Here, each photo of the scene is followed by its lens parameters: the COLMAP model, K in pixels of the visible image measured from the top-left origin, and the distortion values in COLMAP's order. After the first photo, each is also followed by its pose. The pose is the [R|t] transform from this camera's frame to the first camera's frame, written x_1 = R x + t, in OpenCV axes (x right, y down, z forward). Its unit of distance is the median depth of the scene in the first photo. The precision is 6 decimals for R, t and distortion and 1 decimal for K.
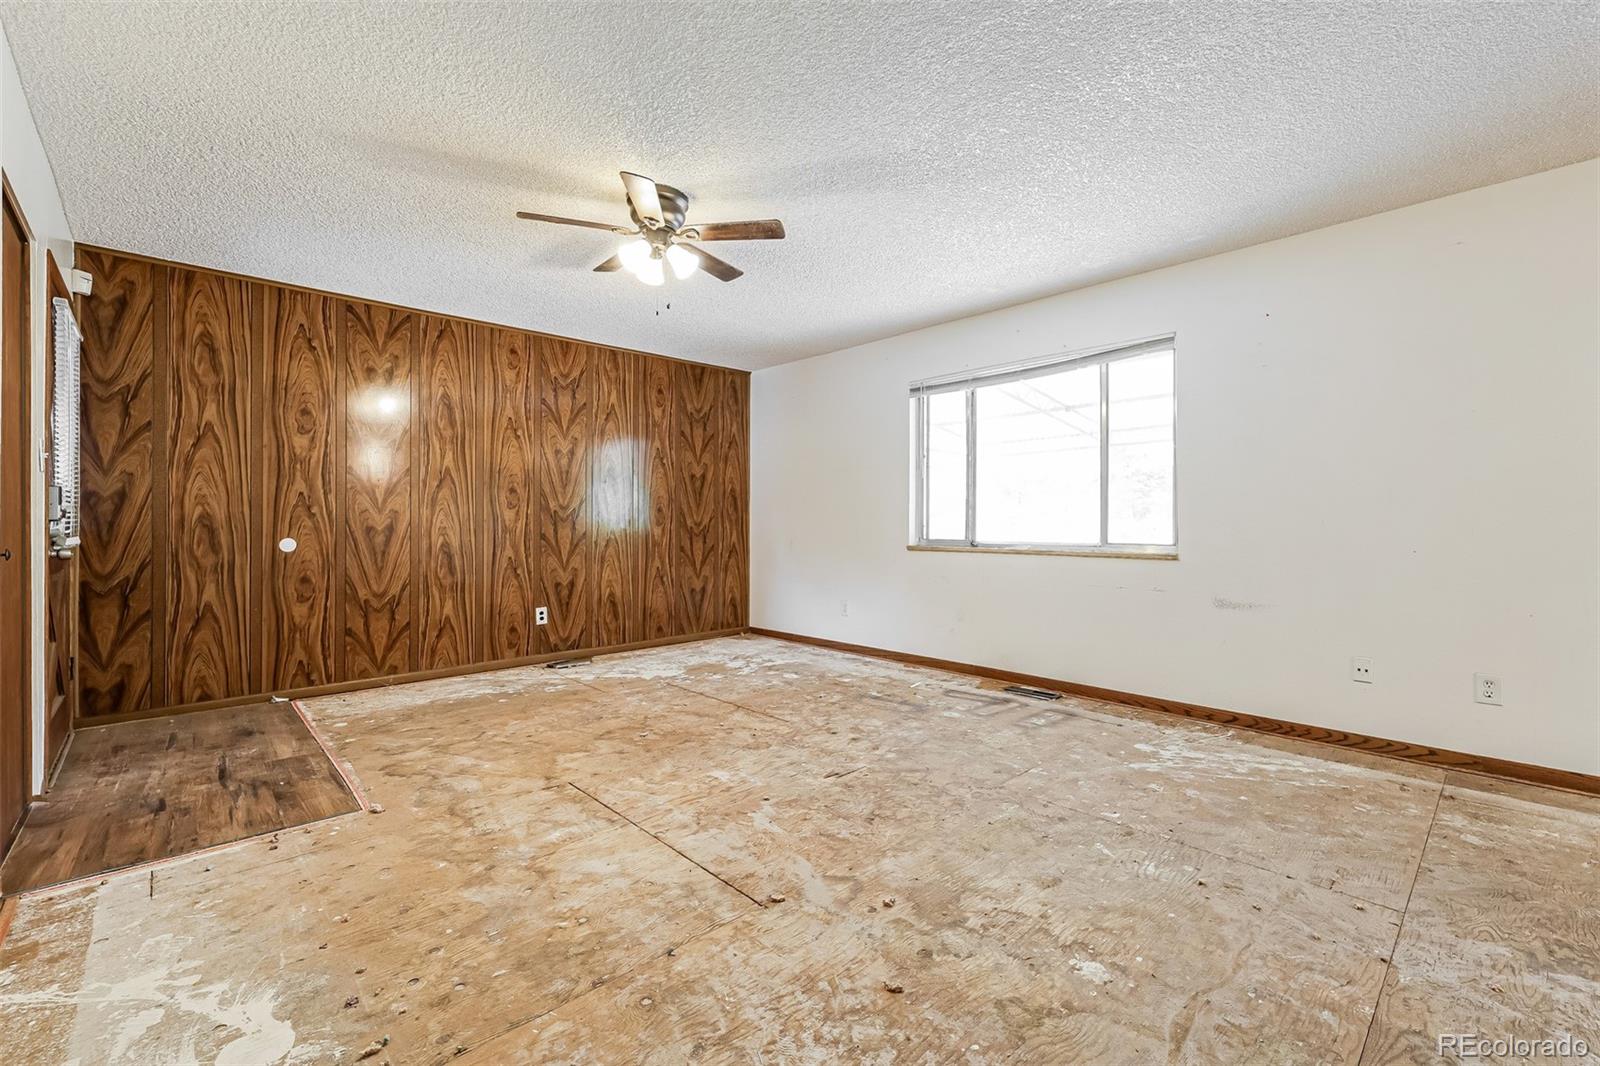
lens RADIAL K [[688.2, 0, 799.4], [0, 688.2, 523.9], [0, 0, 1]] dist [-0.002690, -0.000323]
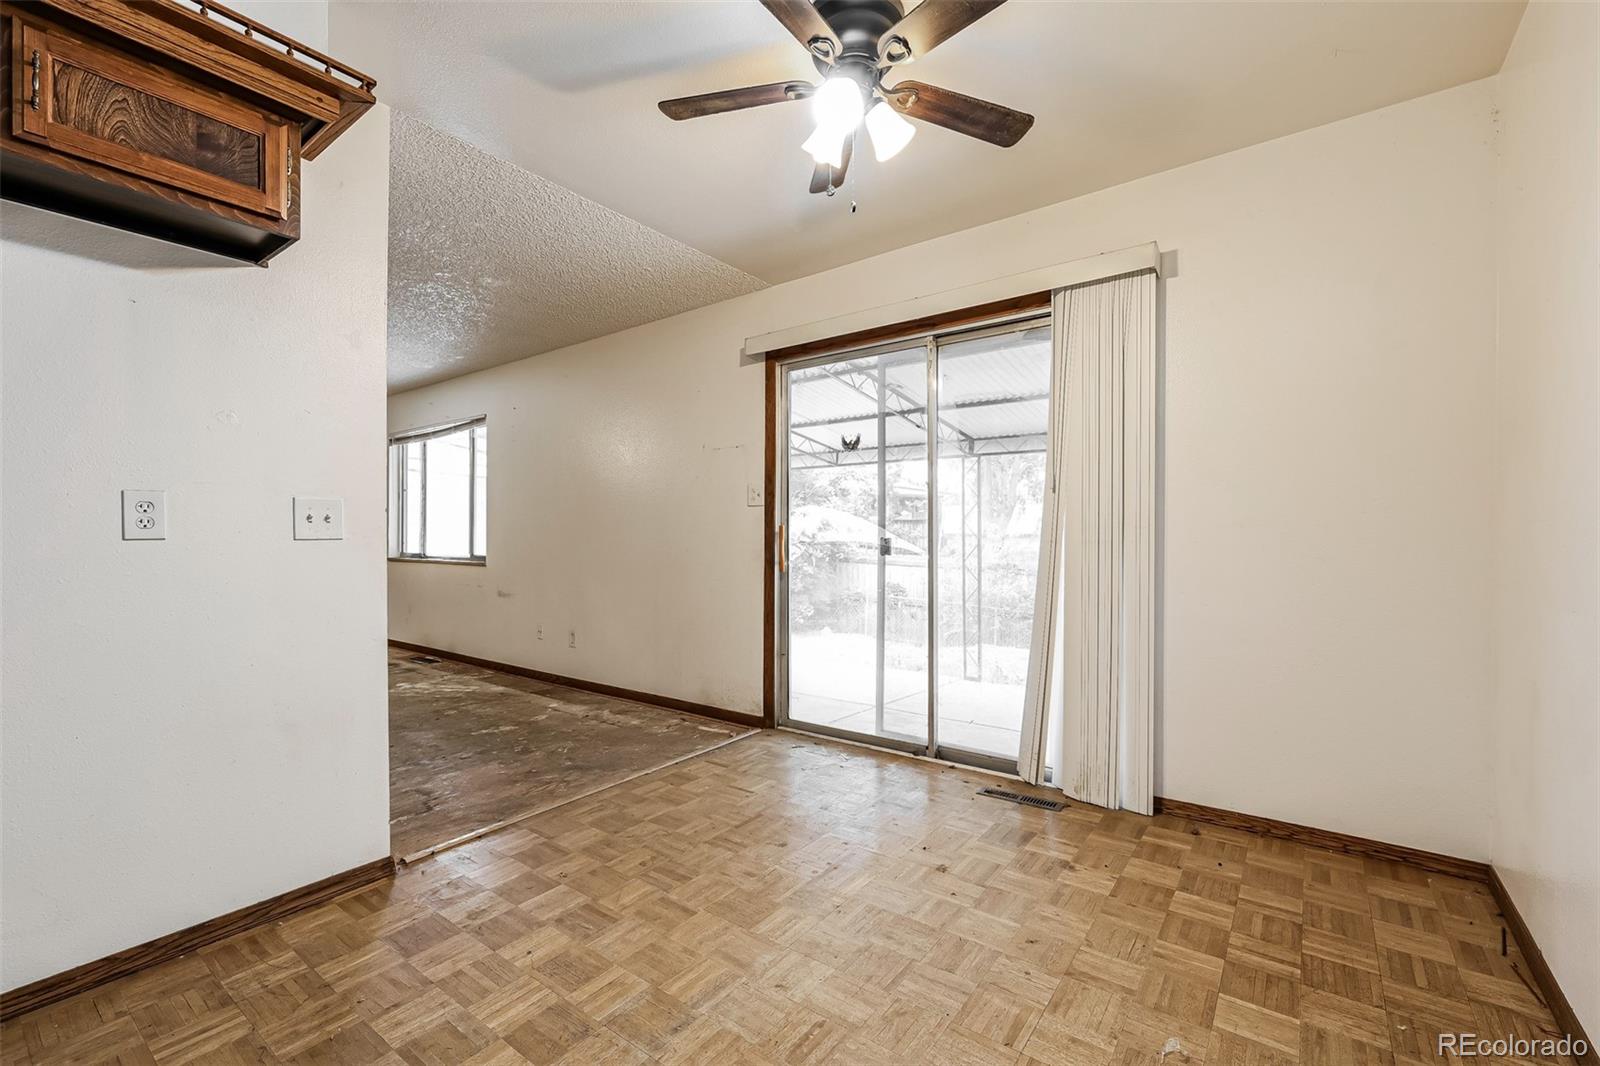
lens RADIAL K [[688.2, 0, 799.4], [0, 688.2, 523.9], [0, 0, 1]] dist [-0.002690, -0.000323]
pose [[0.983396, 0.001439, 0.181465, 1.022148], [0.002214, 0.999799, -0.019923, -0.007947], [-0.181457, 0.019994, 0.983196, -0.645984]]
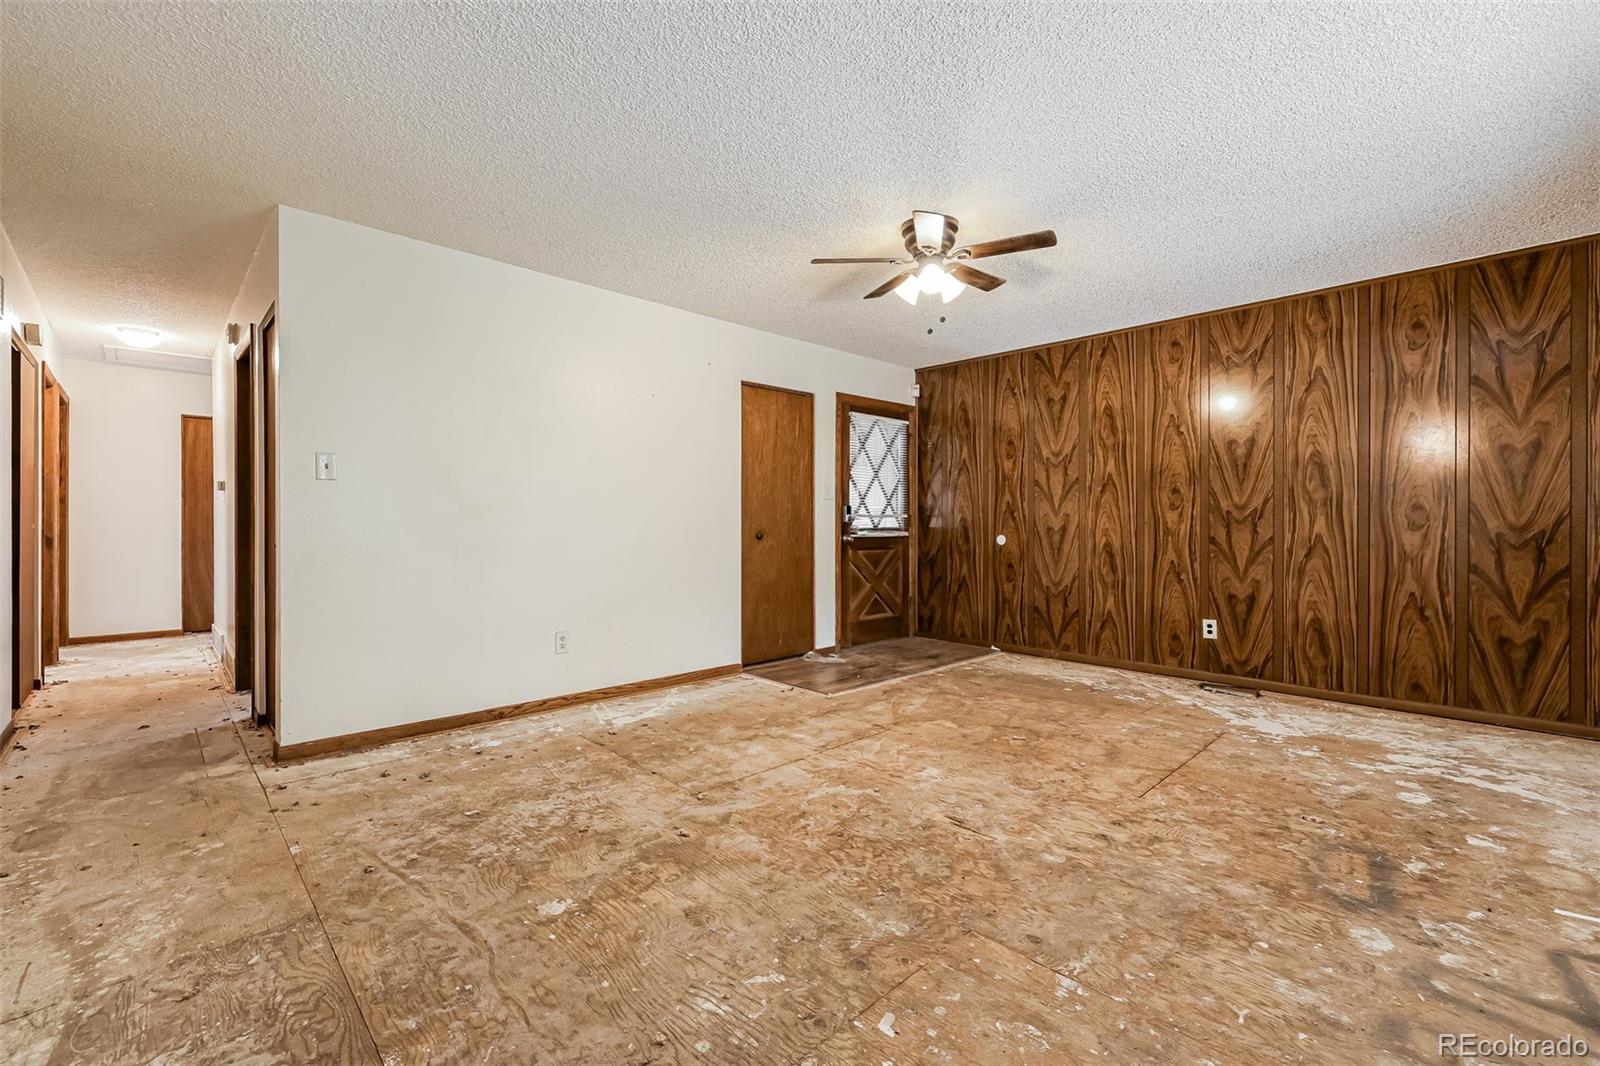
lens RADIAL K [[671.1, 0, 780.9], [0, 671.1, 538.0], [0, 0, 1]] dist [-0.000013, -0.000088]
pose [[-0.002901, 0.024083, -0.999706, 0.733953], [-0.004608, 0.999699, 0.024096, -0.004819], [0.999985, 0.004677, -0.002789, 0.654743]]
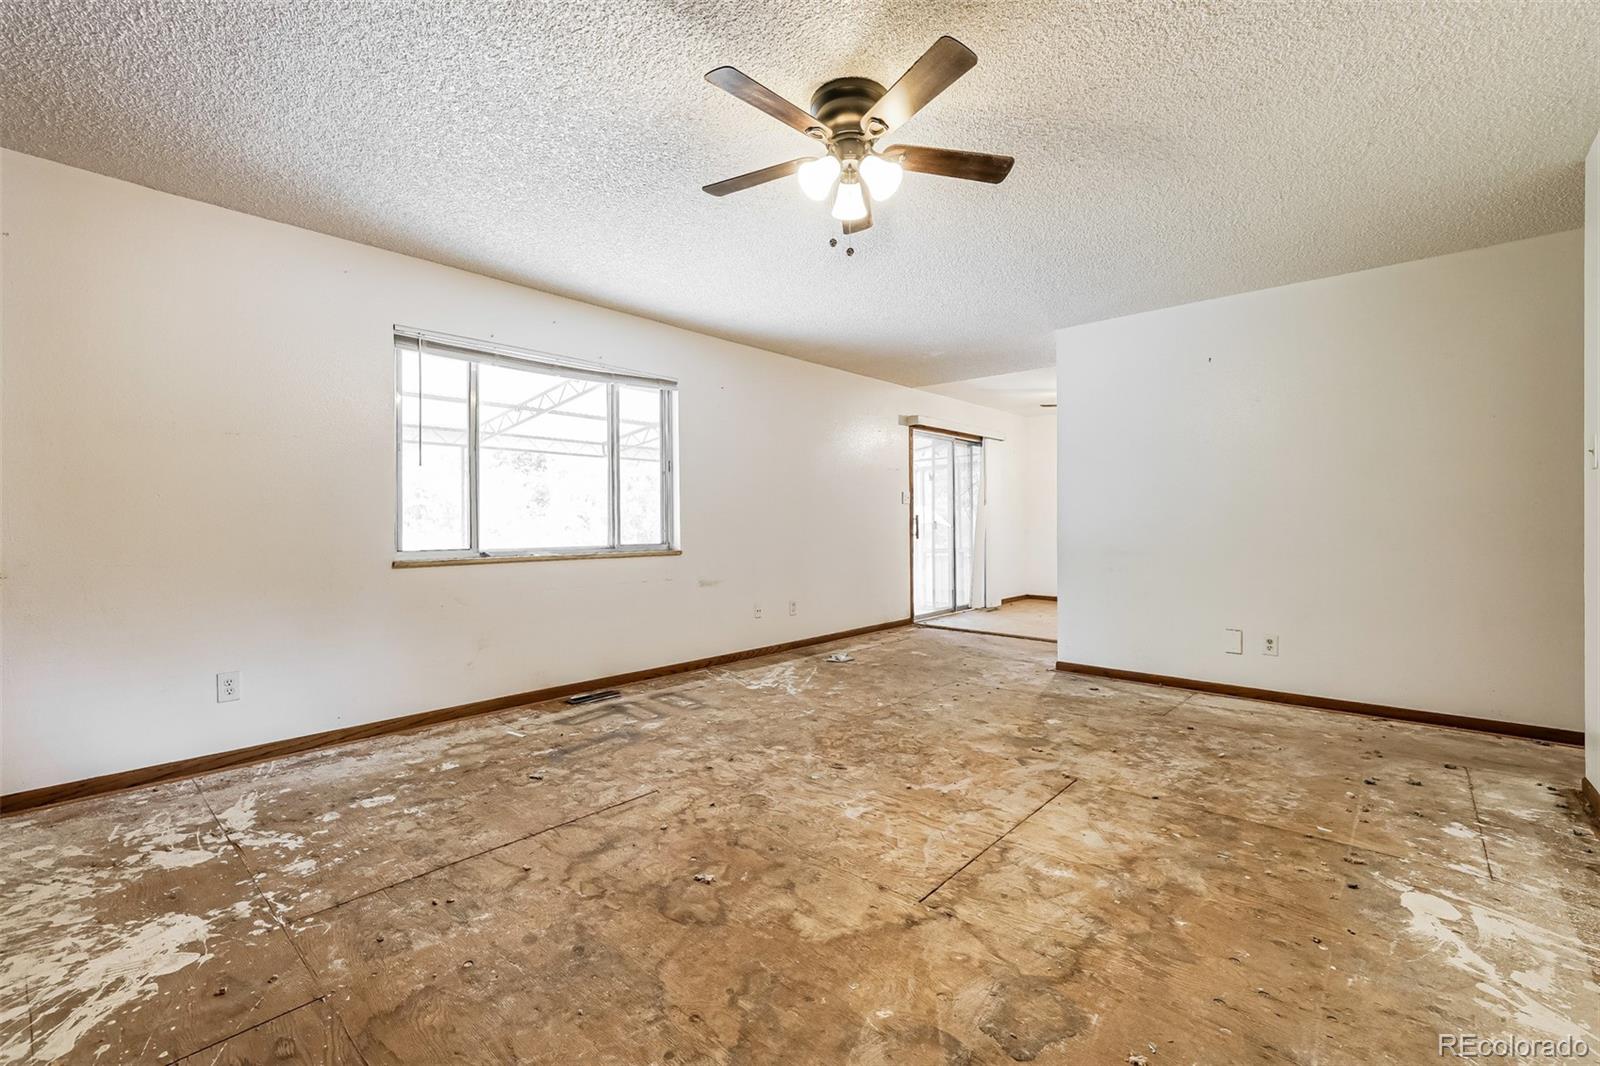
lens RADIAL K [[688.2, 0, 799.4], [0, 688.2, 523.9], [0, 0, 1]] dist [-0.002690, -0.000323]
pose [[-0.096613, 0.000828, 0.995322, -0.827648], [0.006916, 0.999976, -0.000160, -0.003753], [-0.995298, 0.006868, -0.096616, 0.968552]]
